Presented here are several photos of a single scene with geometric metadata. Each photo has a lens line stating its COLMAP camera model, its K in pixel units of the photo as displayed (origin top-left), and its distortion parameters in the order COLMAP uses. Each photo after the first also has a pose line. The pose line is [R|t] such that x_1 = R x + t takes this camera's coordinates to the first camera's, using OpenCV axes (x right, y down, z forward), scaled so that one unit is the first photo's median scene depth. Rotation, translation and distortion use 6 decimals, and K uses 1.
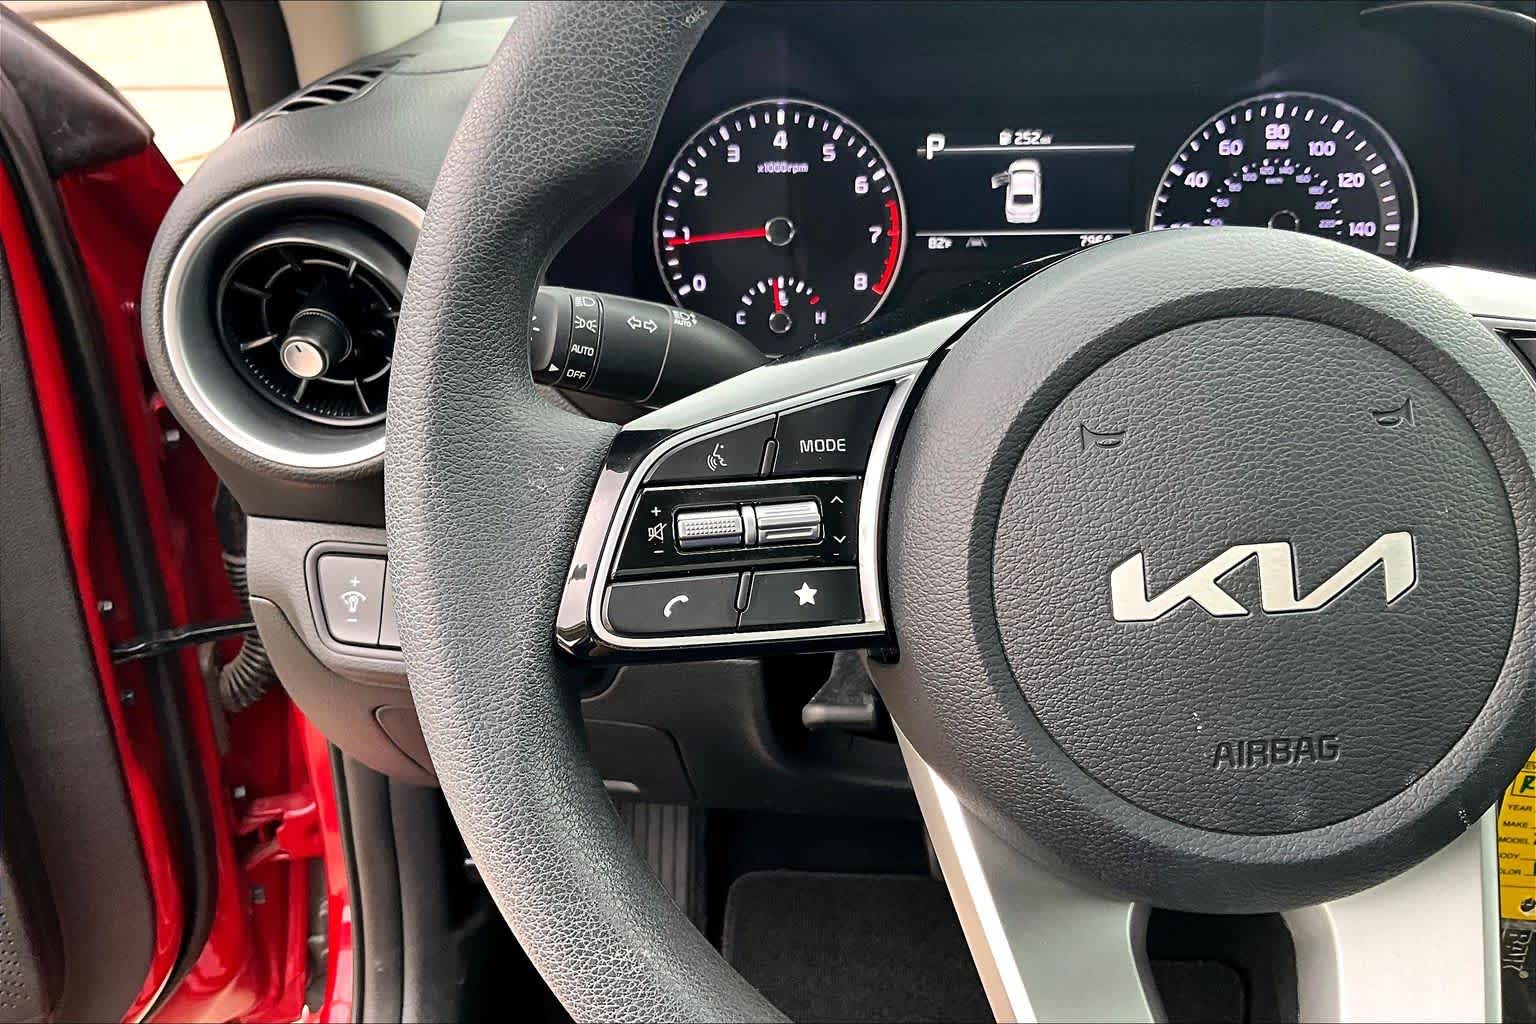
lens RADIAL K [[1285.1, 0, 761.3], [0, 1285.1, 507.2], [0, 0, 1]] dist [0.059653, -0.137514]
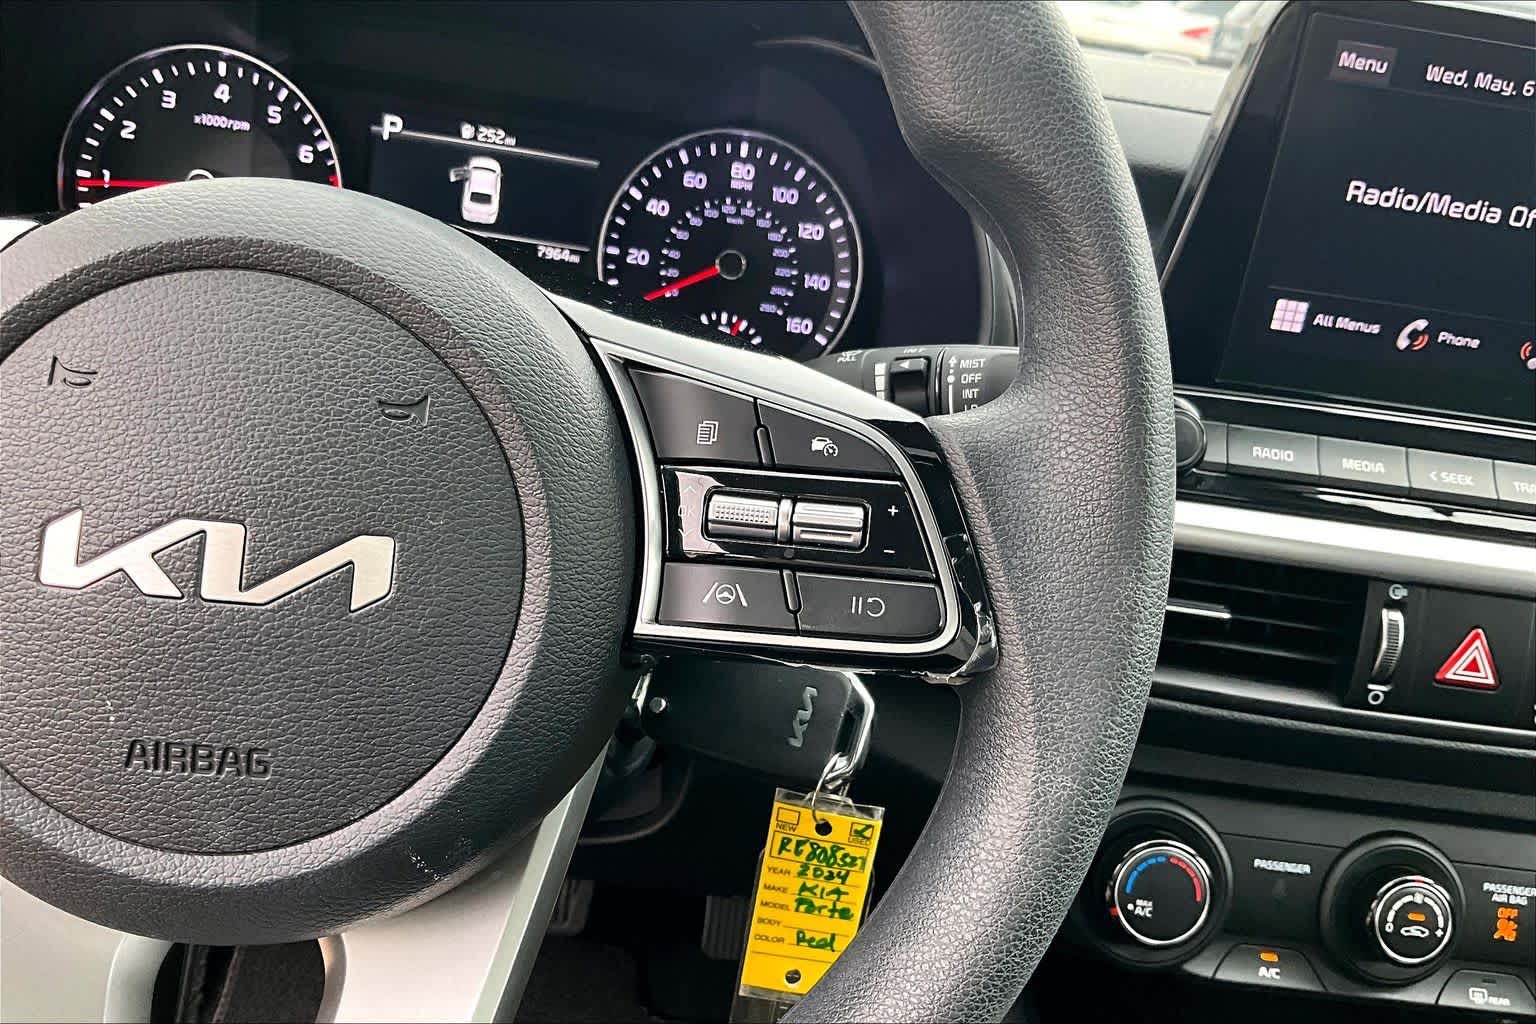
lens RADIAL K [[1285.1, 0, 774.6], [0, 1285.1, 514.3], [0, 0, 1]] dist [0.059653, -0.137514]
pose [[0.980560, 0.123512, 0.152472, 0.307052], [-0.118154, 0.992031, -0.043750, 0.008393], [-0.156661, 0.024884, 0.987339, 0.034665]]
